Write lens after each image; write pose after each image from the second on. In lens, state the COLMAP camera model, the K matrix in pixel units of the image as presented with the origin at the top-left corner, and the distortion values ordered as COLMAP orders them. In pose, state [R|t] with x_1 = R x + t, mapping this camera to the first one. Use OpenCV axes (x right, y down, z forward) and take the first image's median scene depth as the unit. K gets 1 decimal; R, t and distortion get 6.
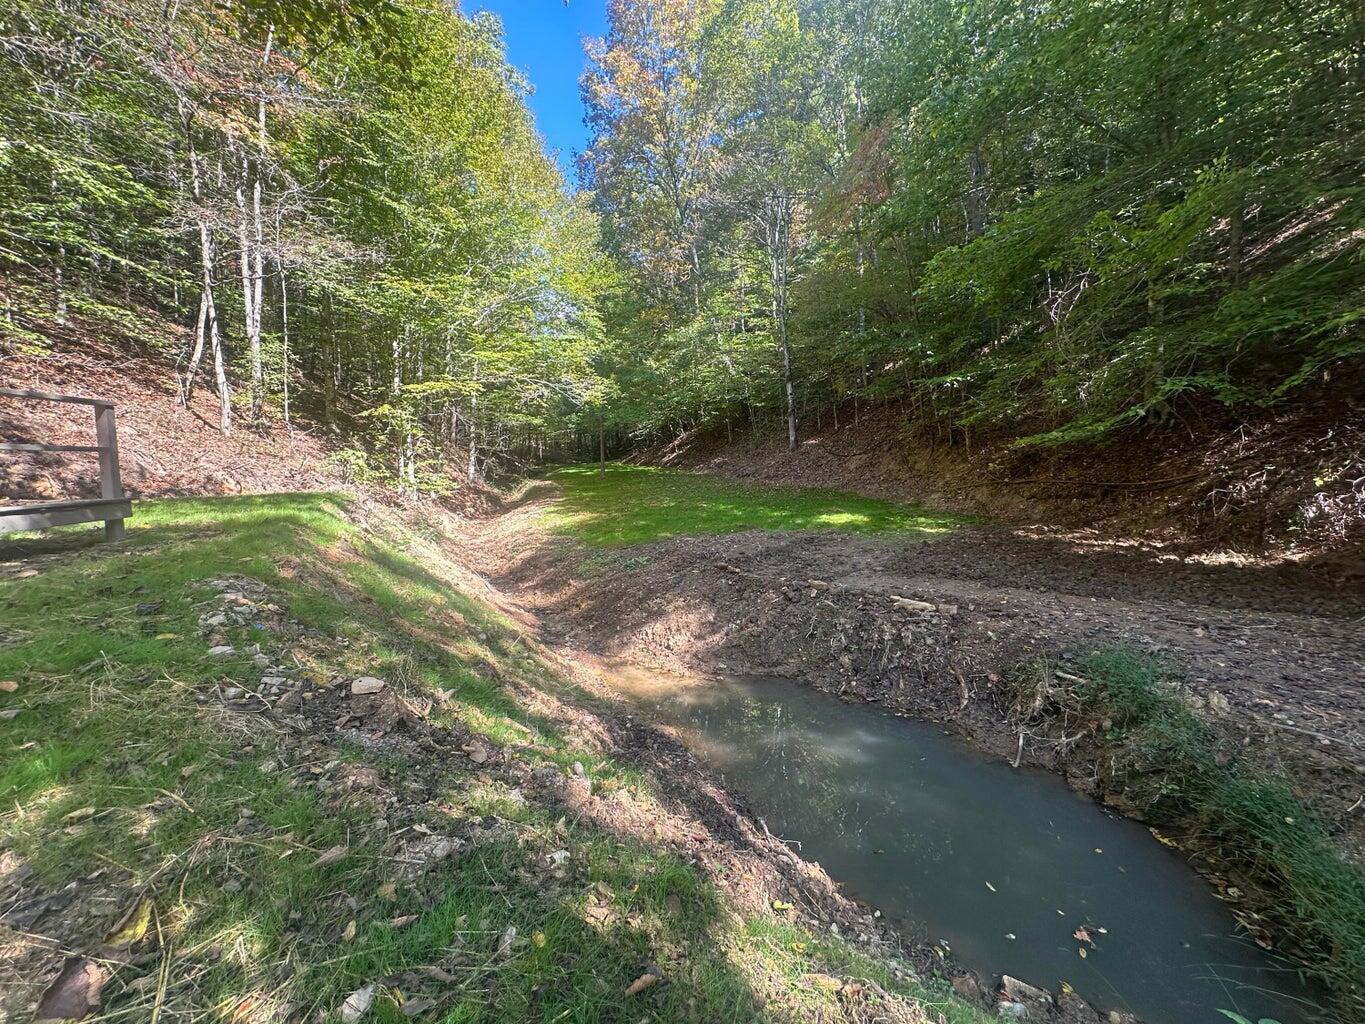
lens RADIAL K [[547.4, 0, 678.8], [0, 547.4, 516.5], [0, 0, 1]] dist [-0.003907, 0.001019]
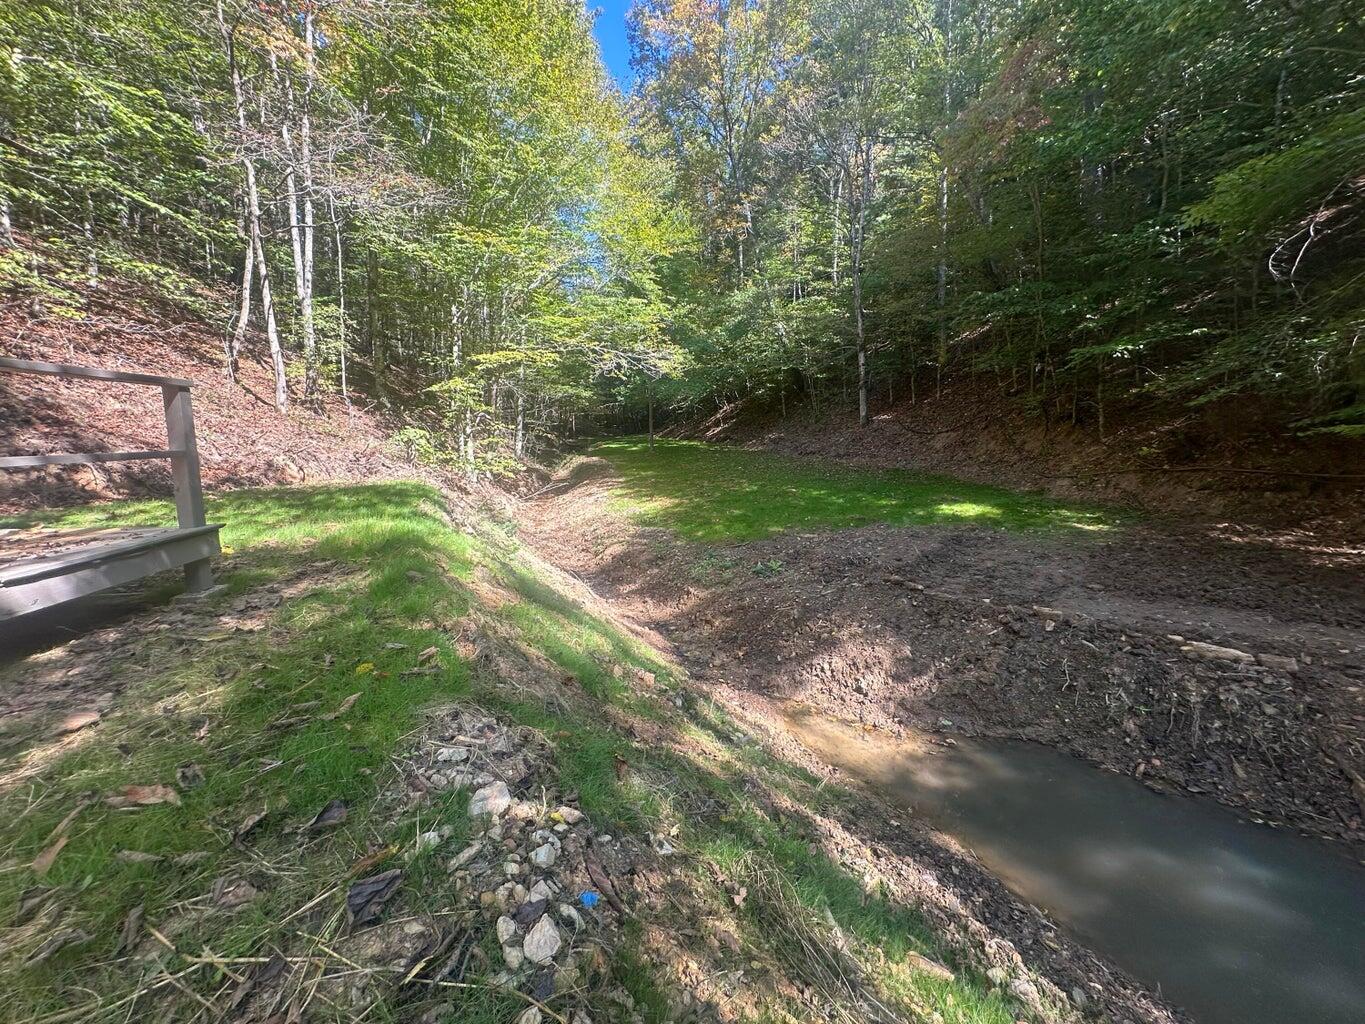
lens RADIAL K [[547.4, 0, 679.9], [0, 547.4, 517.3], [0, 0, 1]] dist [-0.003907, 0.001019]
pose [[0.999484, 0.009090, -0.030793, -0.146961], [-0.007437, 0.998546, 0.053389, -0.029794], [0.031234, -0.053133, 0.998099, 0.122766]]
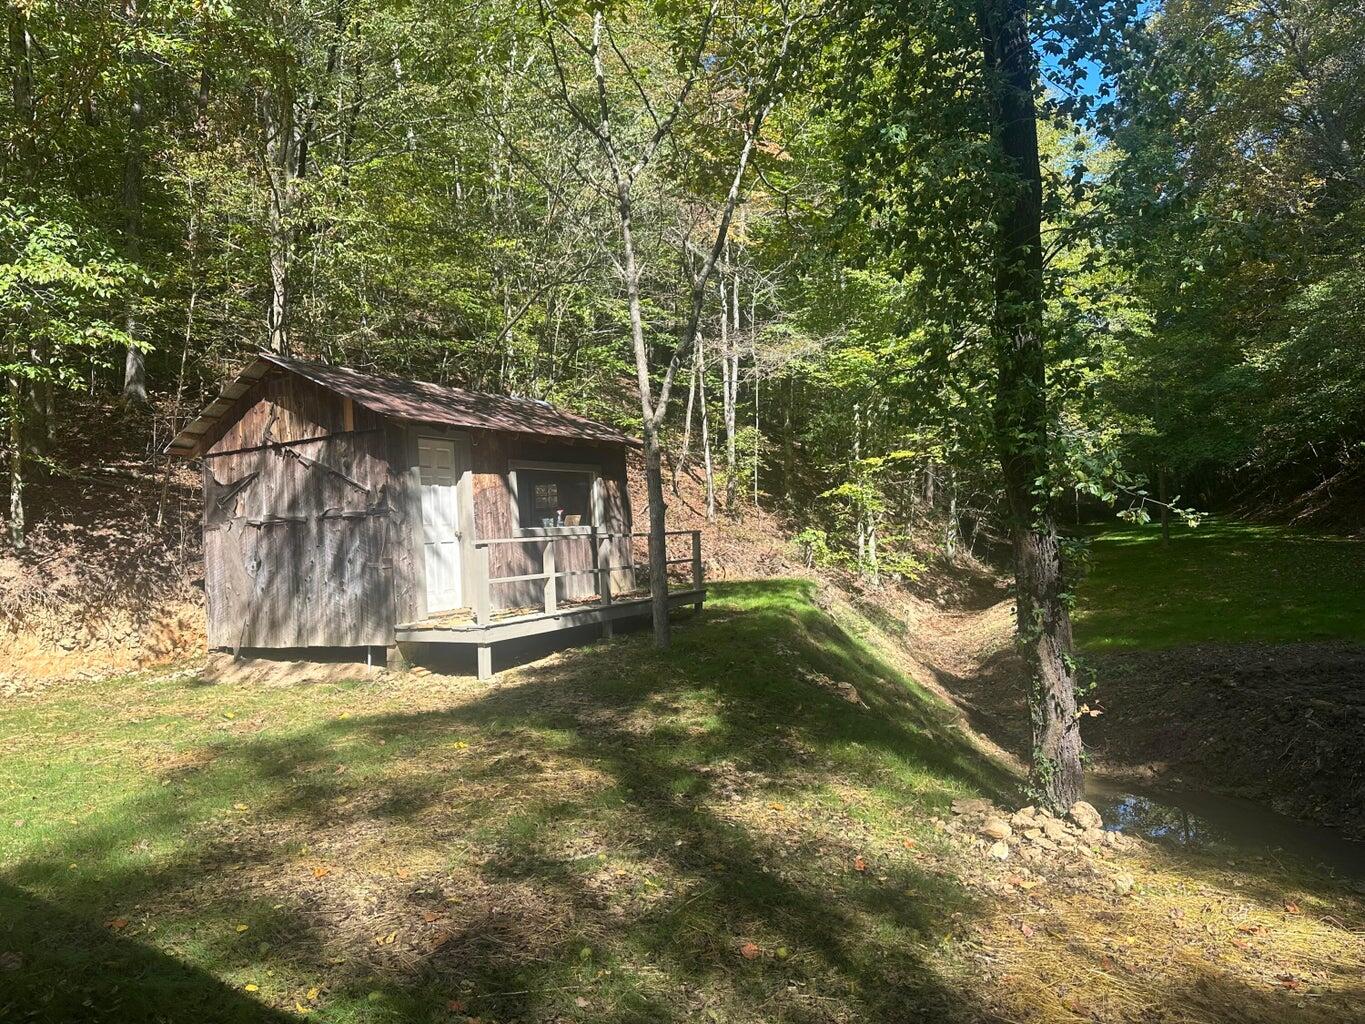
lens RADIAL K [[956.2, 0, 679.7], [0, 956.2, 508.0], [0, 0, 1]] dist [0.048395, -0.061849]
pose [[0.789362, -0.033987, -0.612986, 0.233937], [-0.028669, 0.995337, -0.092104, -0.004120], [0.613258, 0.090277, 0.784707, -0.441999]]
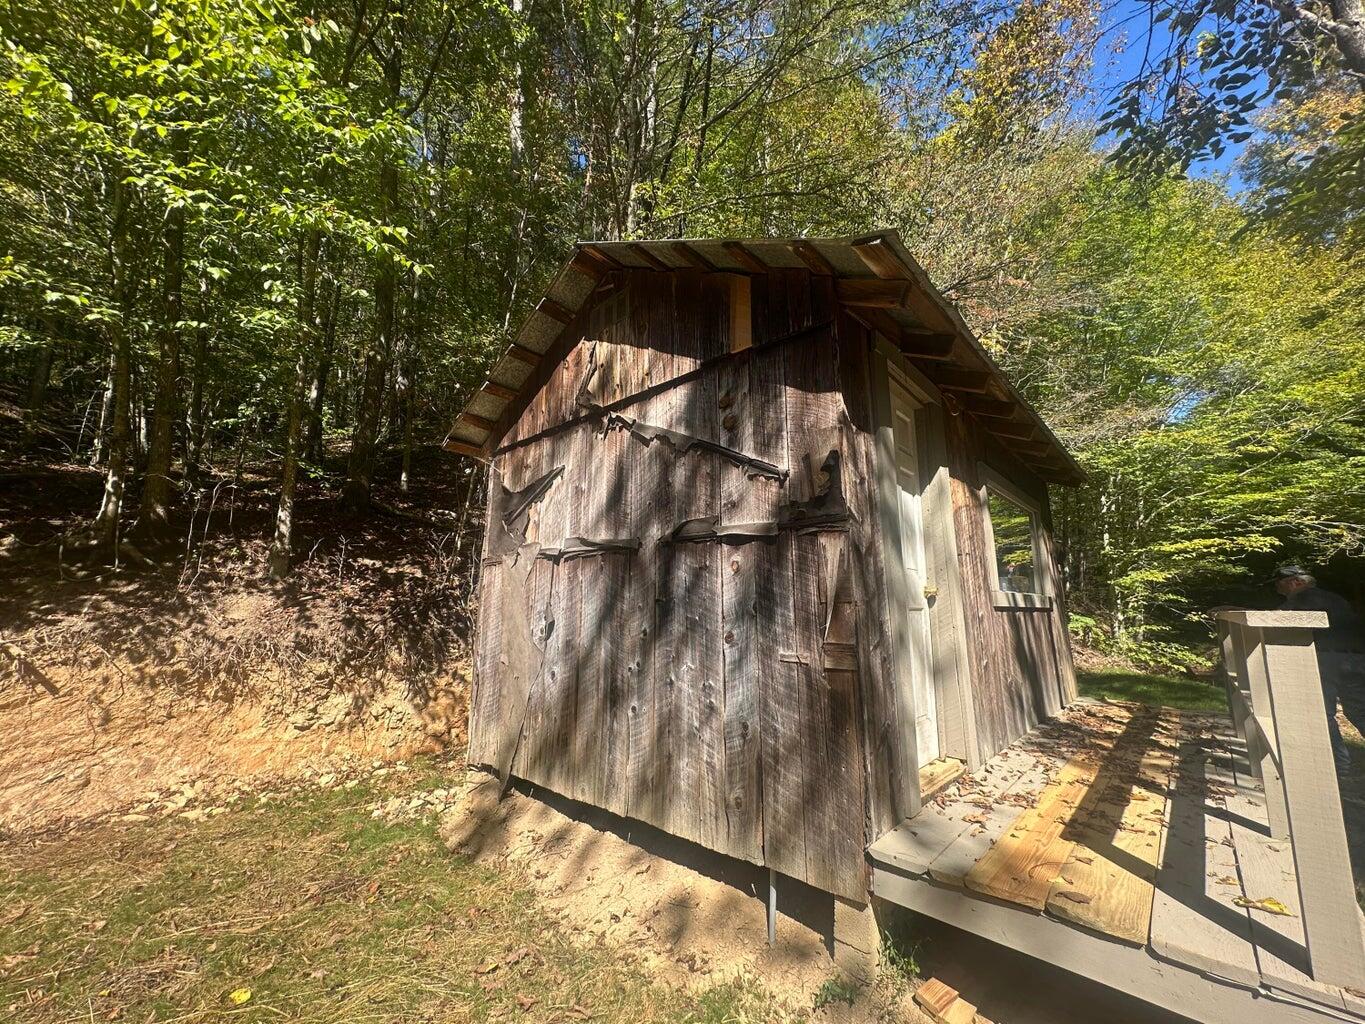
lens RADIAL K [[547.4, 0, 677.5], [0, 547.4, 503.3], [0, 0, 1]] dist [-0.003907, 0.001019]
pose [[0.608535, -0.118569, -0.784618, -0.282627], [-0.103219, 0.968545, -0.226419, -0.025130], [0.786785, 0.218772, 0.577155, -0.142408]]
